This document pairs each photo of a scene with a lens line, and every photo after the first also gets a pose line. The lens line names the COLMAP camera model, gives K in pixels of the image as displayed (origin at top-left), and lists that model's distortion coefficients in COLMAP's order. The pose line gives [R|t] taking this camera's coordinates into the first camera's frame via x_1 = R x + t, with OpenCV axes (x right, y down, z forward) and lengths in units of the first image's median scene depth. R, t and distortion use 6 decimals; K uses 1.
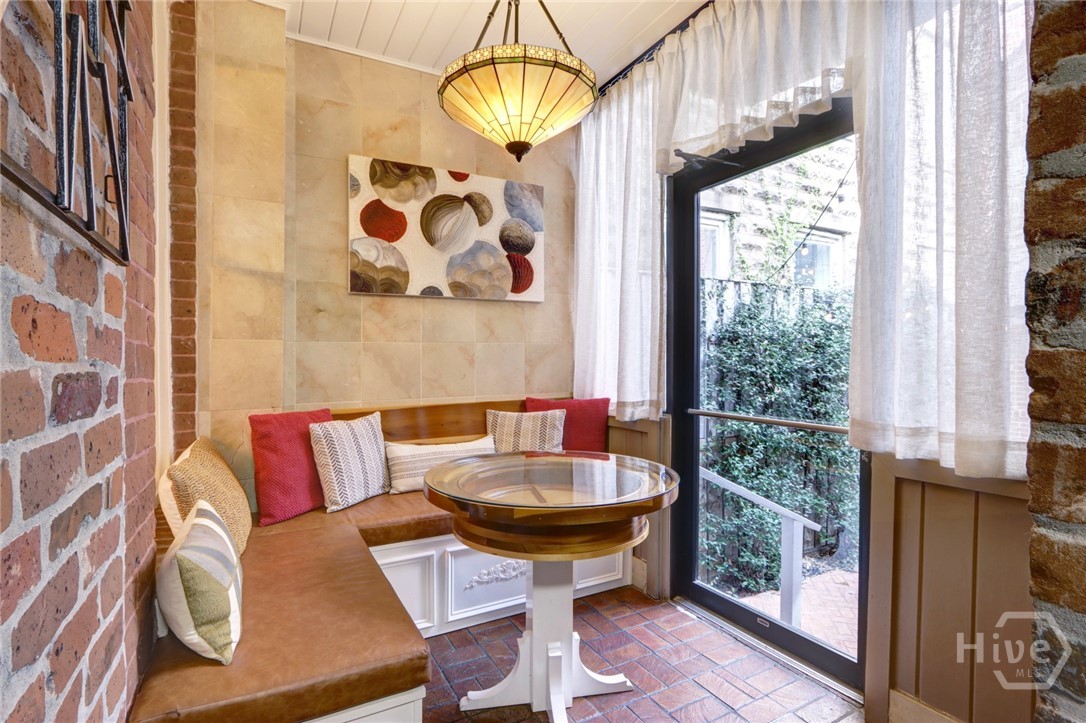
lens RADIAL K [[508.0, 0, 535.0], [0, 508.0, 358.3], [0, 0, 1]] dist [-0.009340, -0.000758]
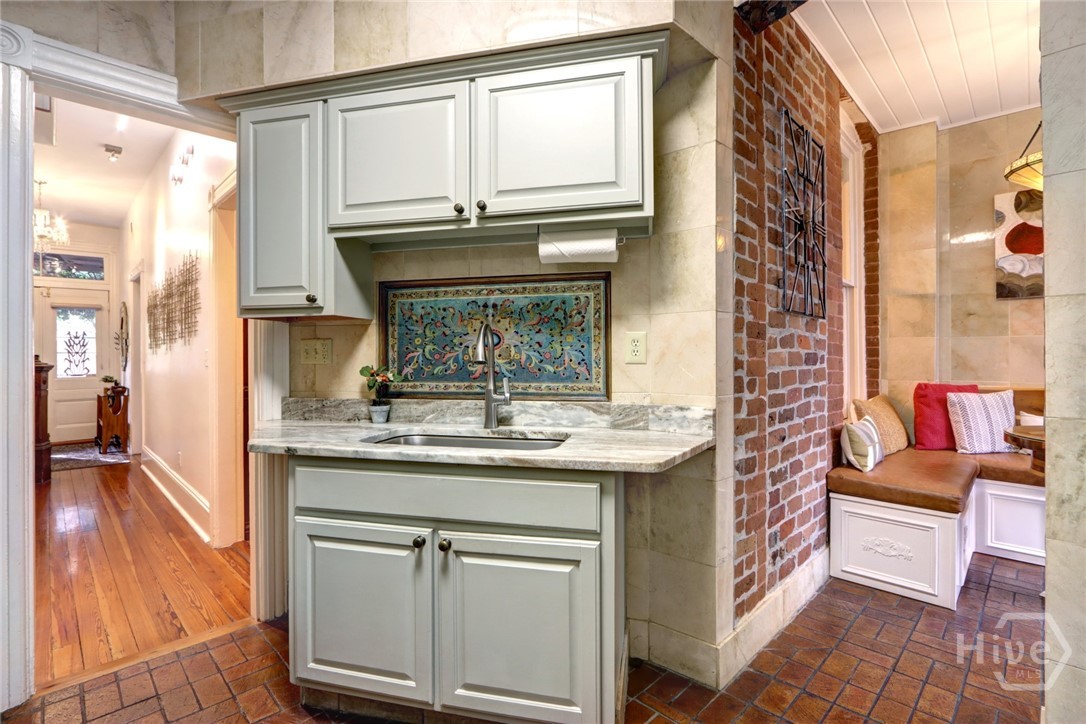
lens RADIAL K [[508.0, 0, 537.9], [0, 508.0, 351.7], [0, 0, 1]] dist [-0.009340, -0.000758]
pose [[0.290015, 0.003437, -0.957016, 0.644212], [0.001065, 0.999992, 0.003914, 0.001963], [0.957022, -0.002154, 0.290009, -0.621651]]
